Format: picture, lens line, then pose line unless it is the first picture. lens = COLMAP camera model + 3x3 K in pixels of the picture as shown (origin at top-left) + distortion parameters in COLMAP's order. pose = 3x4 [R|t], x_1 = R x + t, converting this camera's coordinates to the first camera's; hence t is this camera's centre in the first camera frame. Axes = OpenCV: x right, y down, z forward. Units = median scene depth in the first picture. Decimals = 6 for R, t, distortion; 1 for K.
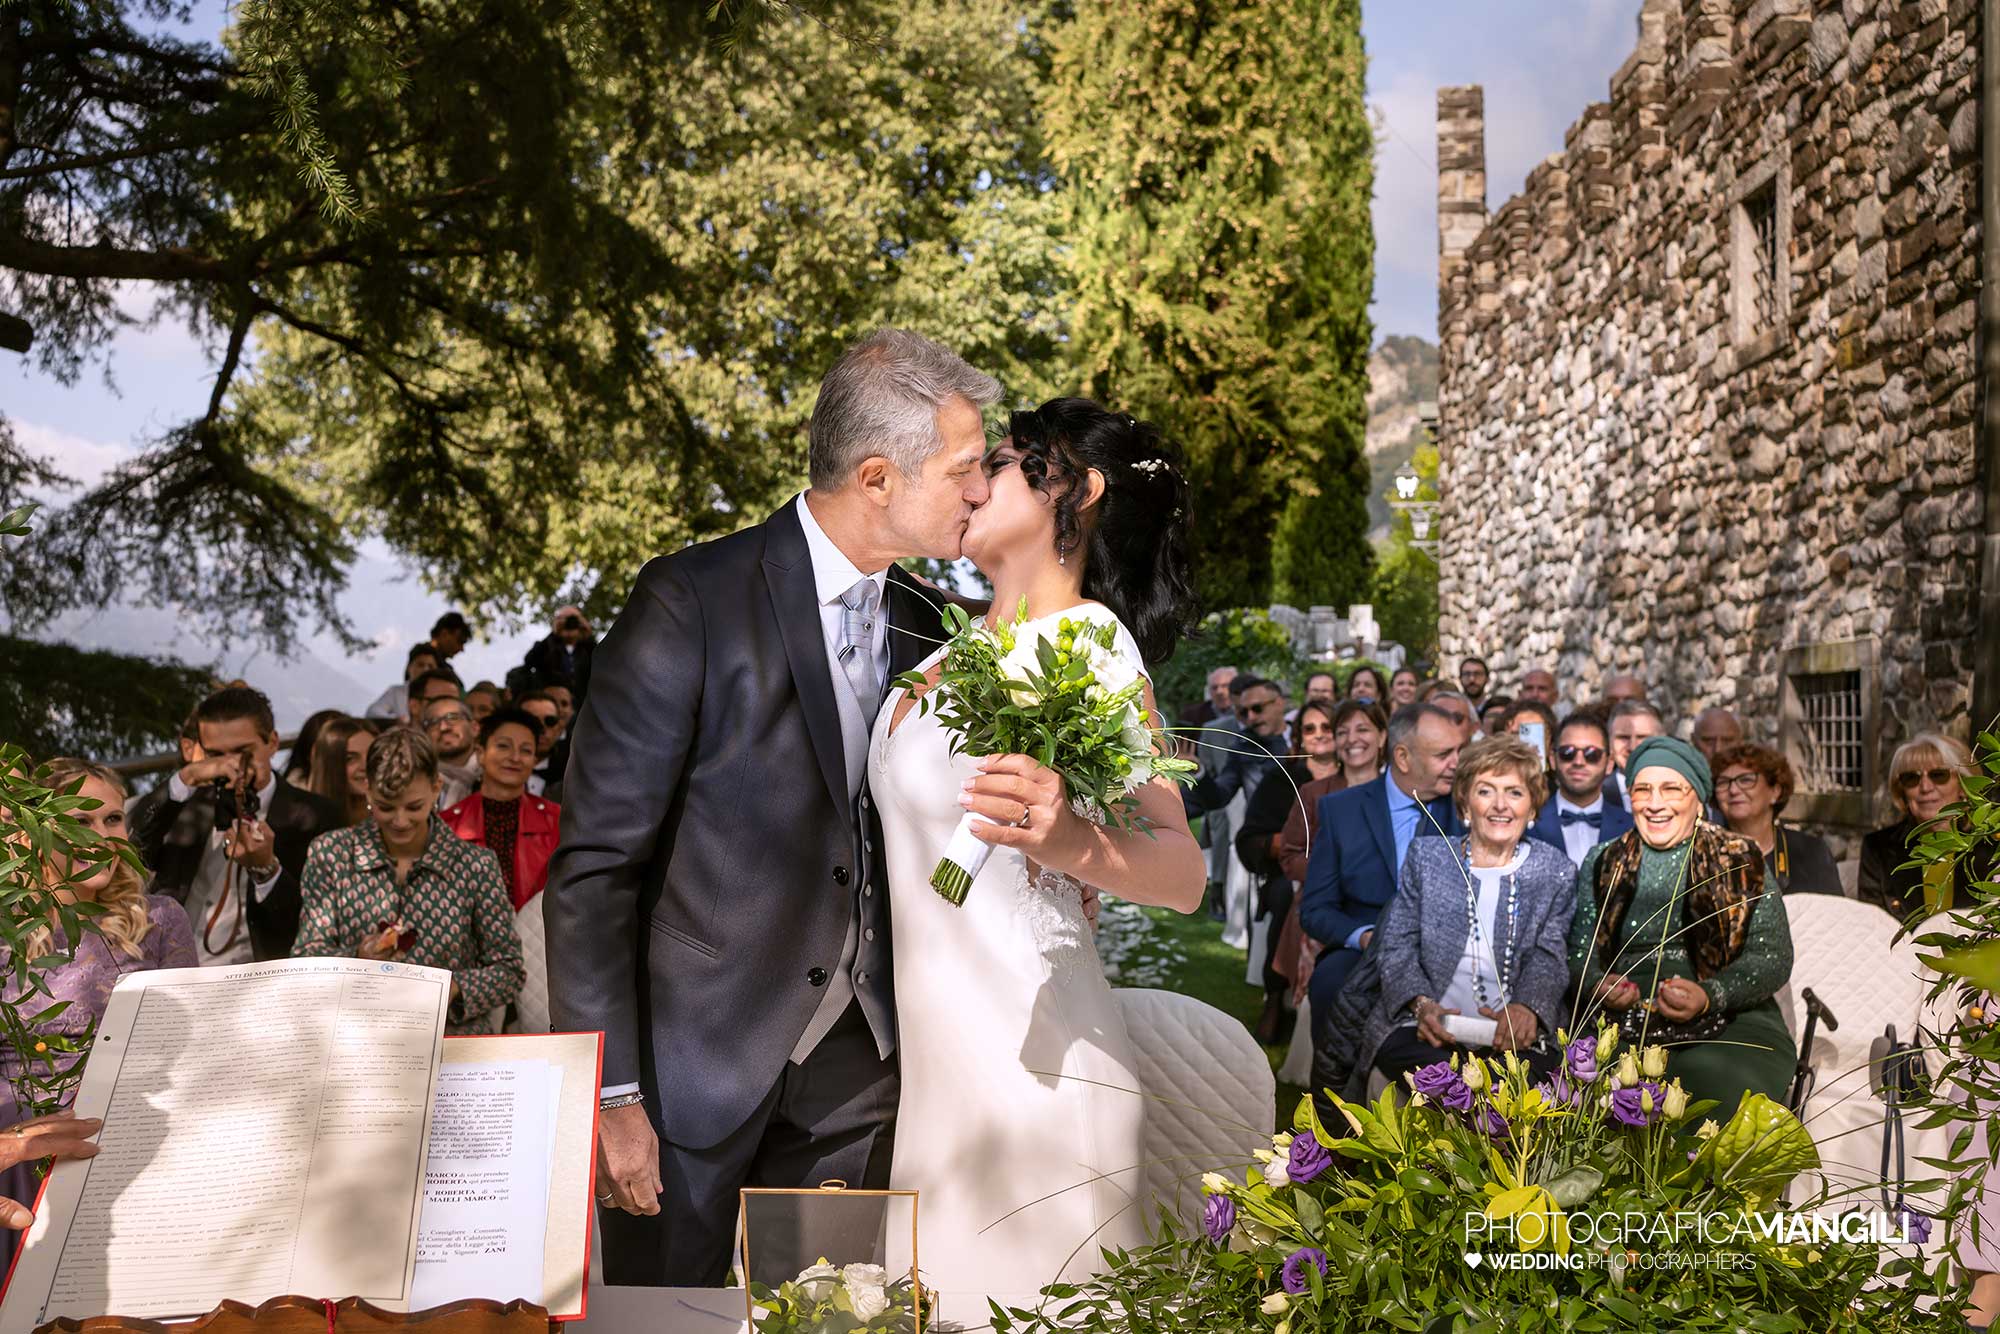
lens RADIAL K [[2174.7, 0, 1000.0], [0, 2174.7, 667.0], [0, 0, 1]] dist [0.009979, 0.010202]
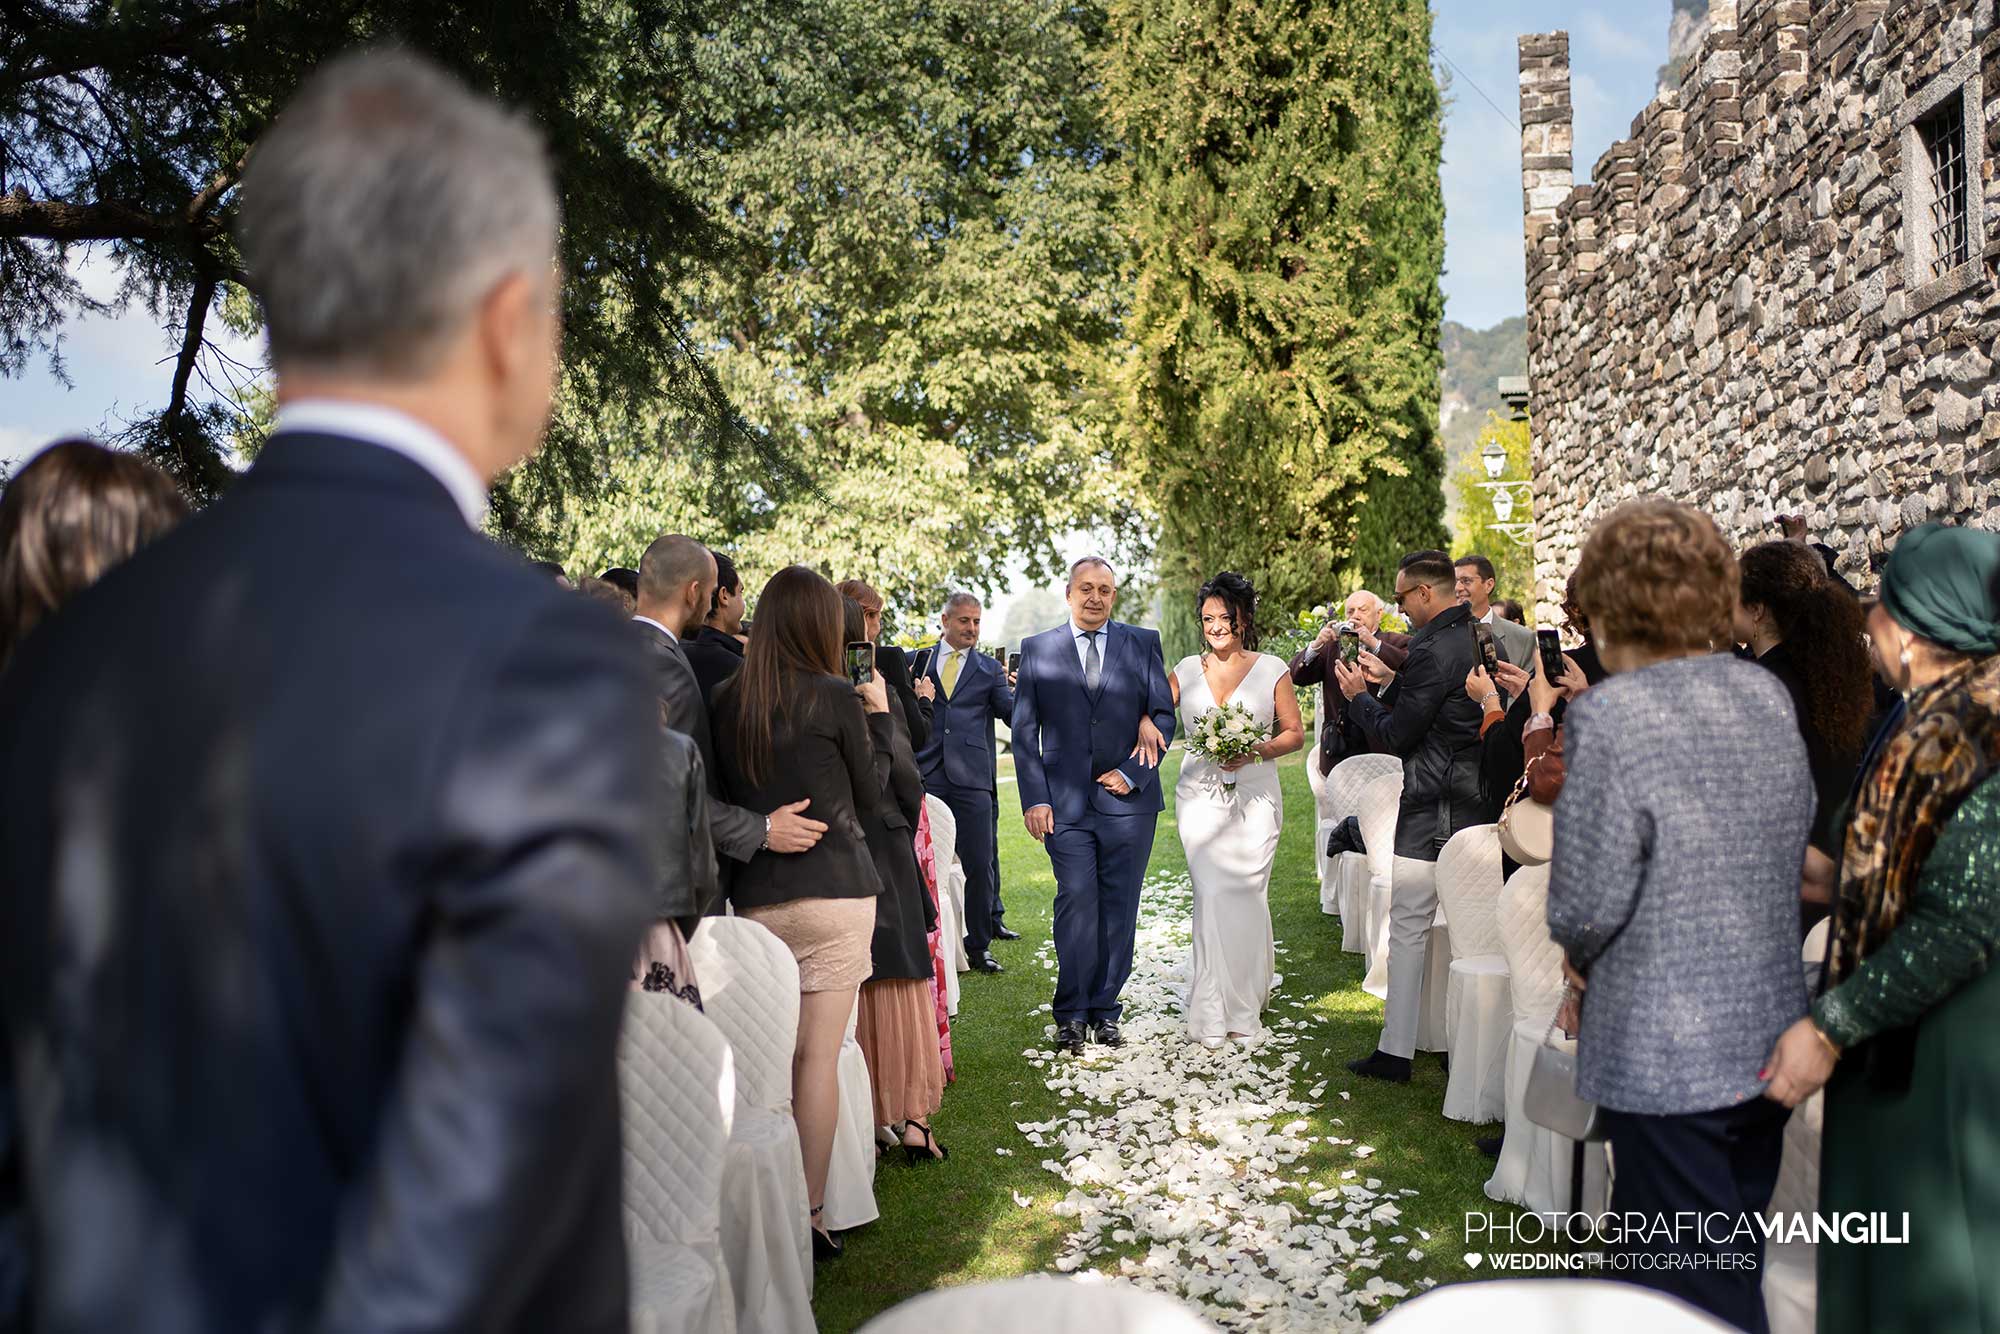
lens RADIAL K [[2091.2, 0, 1000.0], [0, 2091.2, 667.0], [0, 0, 1]] dist [0.007000, 0.035343]
pose [[0.999651, -0.022832, -0.013254, -0.016389], [0.022858, 0.999737, 0.001817, -0.003307], [0.013209, -0.002120, 0.999911, 0.110838]]
